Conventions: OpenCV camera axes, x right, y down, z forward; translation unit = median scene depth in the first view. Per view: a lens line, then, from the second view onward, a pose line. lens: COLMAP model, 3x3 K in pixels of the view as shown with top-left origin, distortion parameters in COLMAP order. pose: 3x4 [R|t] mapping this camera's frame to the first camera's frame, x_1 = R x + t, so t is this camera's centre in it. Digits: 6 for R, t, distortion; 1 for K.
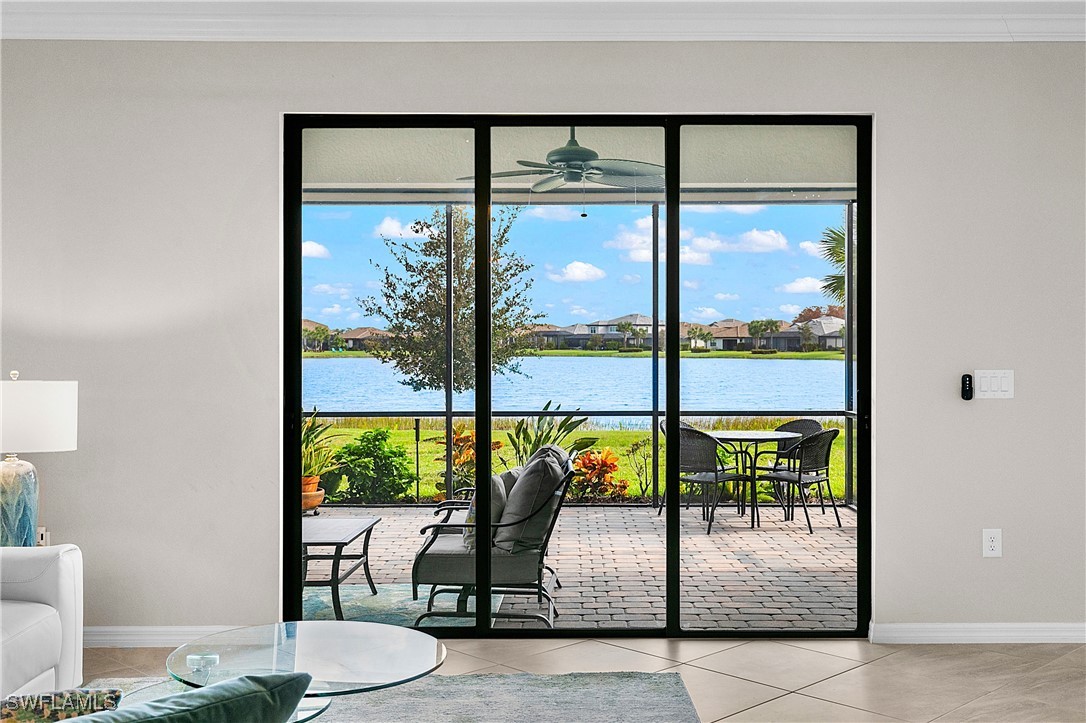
lens RADIAL K [[1145.9, 0, 601.1], [0, 1145.9, 344.7], [0, 0, 1]] dist [-0.006895, 0.000000]
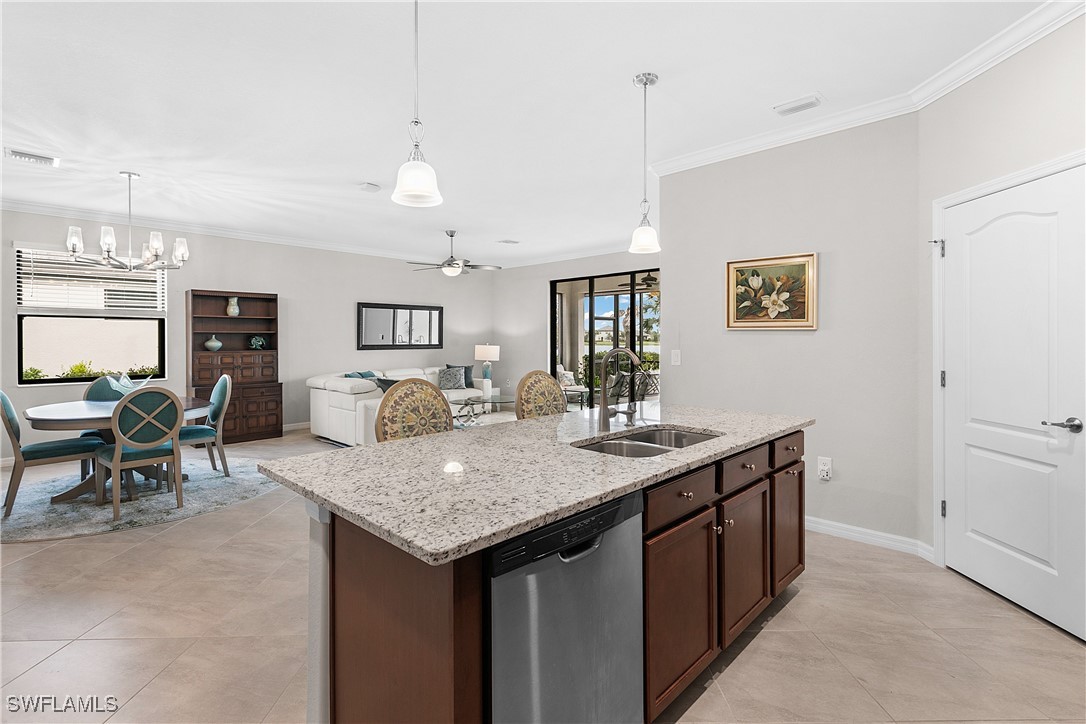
lens RADIAL K [[499.7, 0, 543.2], [0, 499.7, 352.3], [0, 0, 1]] dist [0.002190, 0.000475]
pose [[0.714337, 0.017342, -0.699587, 0.459440], [0.000608, 0.999677, 0.025403, 0.003012], [0.699802, -0.018572, 0.714095, -0.137852]]
